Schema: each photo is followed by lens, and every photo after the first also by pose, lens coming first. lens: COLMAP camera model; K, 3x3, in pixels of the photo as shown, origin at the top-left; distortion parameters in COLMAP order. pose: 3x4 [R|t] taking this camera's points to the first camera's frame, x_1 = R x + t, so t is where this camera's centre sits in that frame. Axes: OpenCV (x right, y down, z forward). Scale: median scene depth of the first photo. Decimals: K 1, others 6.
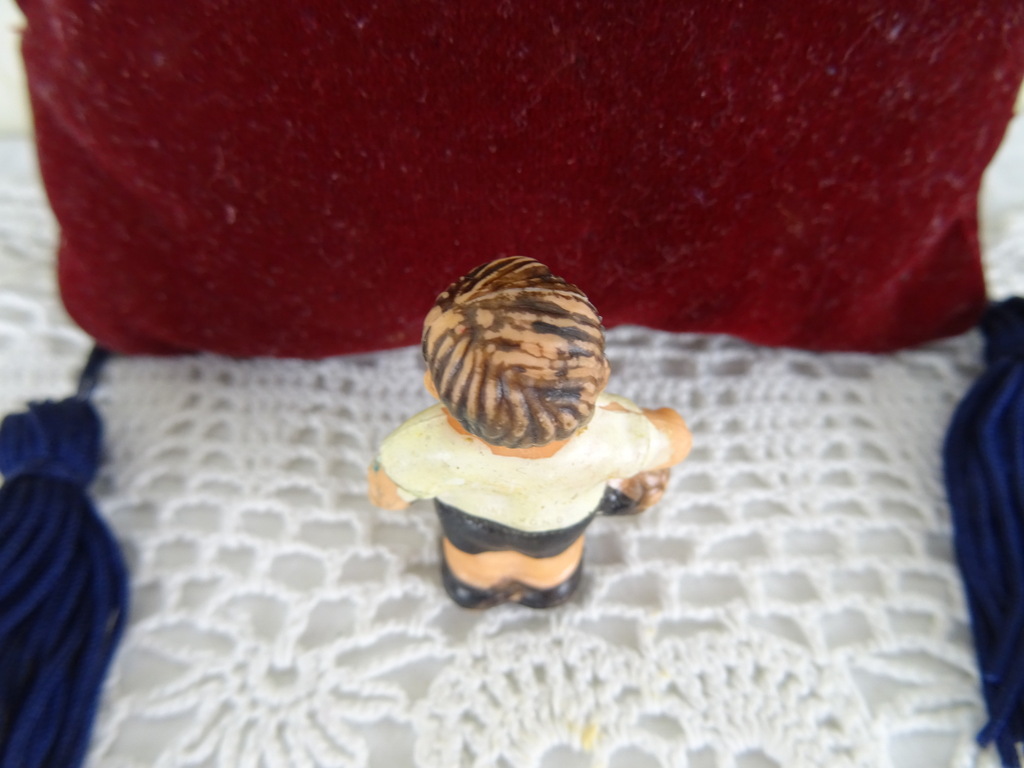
lens RADIAL K [[720.7, 0, 512.0], [0, 720.7, 384.0], [0, 0, 1]] dist [0.016917, -0.061793]
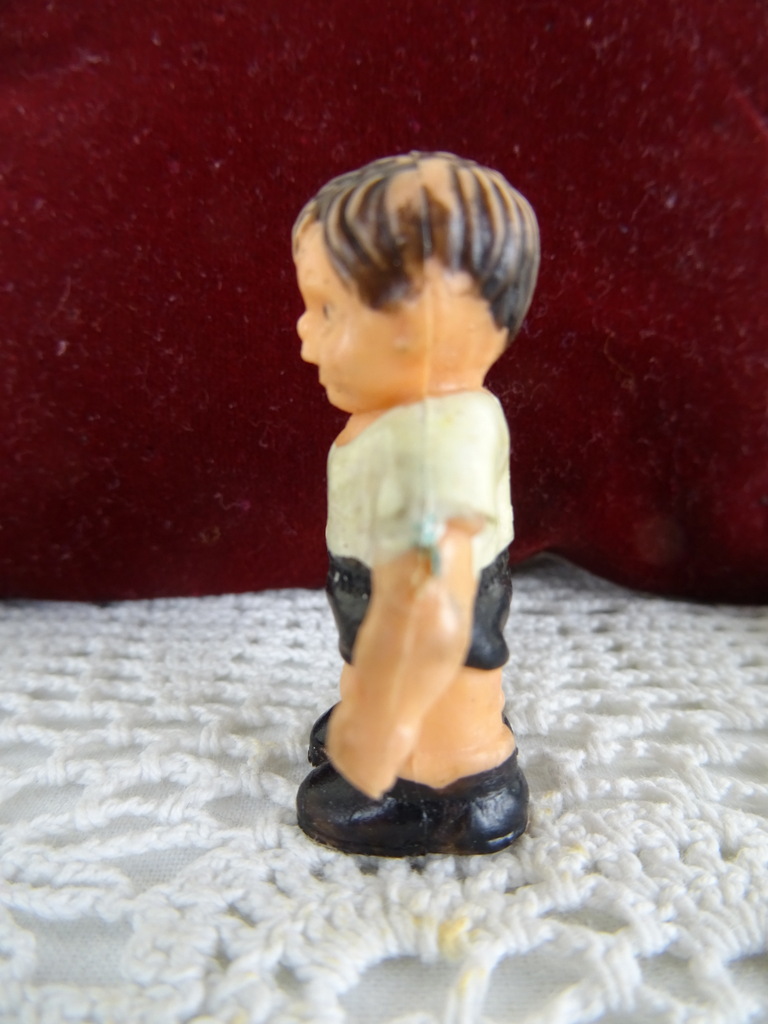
lens RADIAL K [[720.7, 0, 379.9], [0, 720.7, 522.5], [0, 0, 1]] dist [0.016917, -0.061793]
pose [[0.999903, 0.009068, 0.010588, 0.046306], [-0.000120, 0.765053, -0.643968, 0.639268], [-0.013940, 0.643904, 0.764979, 0.413165]]
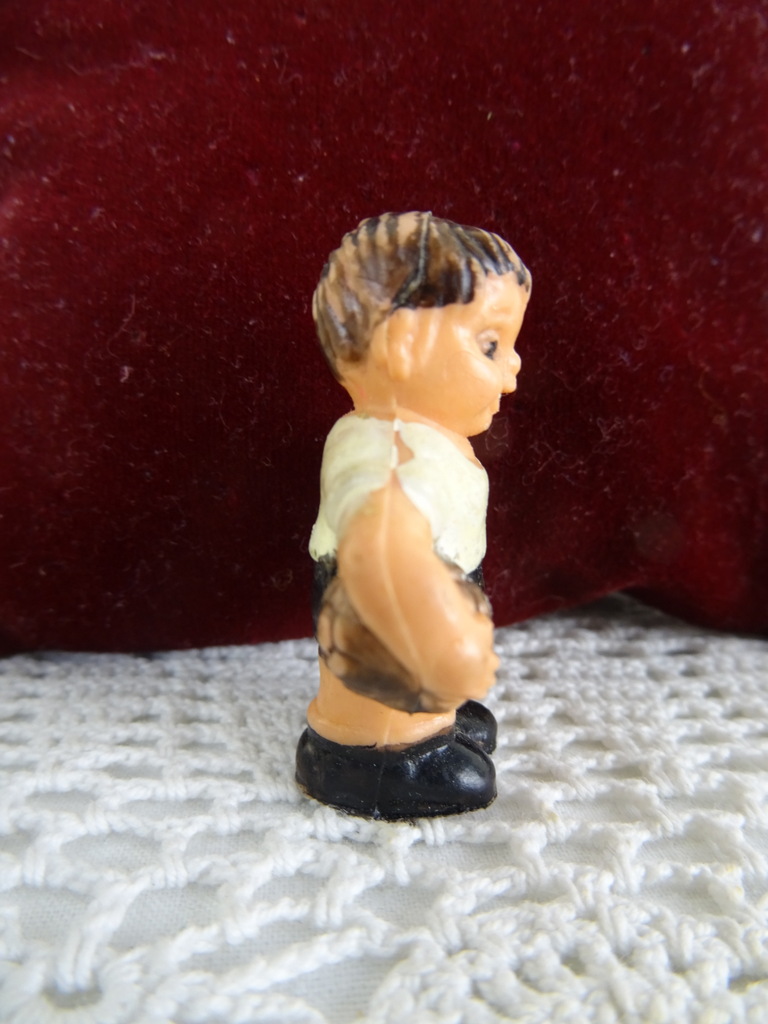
lens RADIAL K [[720.7, 0, 379.9], [0, 720.7, 522.5], [0, 0, 1]] dist [0.016917, -0.061793]
pose [[0.994781, 0.005898, 0.101865, -0.177177], [0.062687, 0.752375, -0.655745, 0.550849], [-0.080508, 0.658708, 0.748079, 0.456735]]
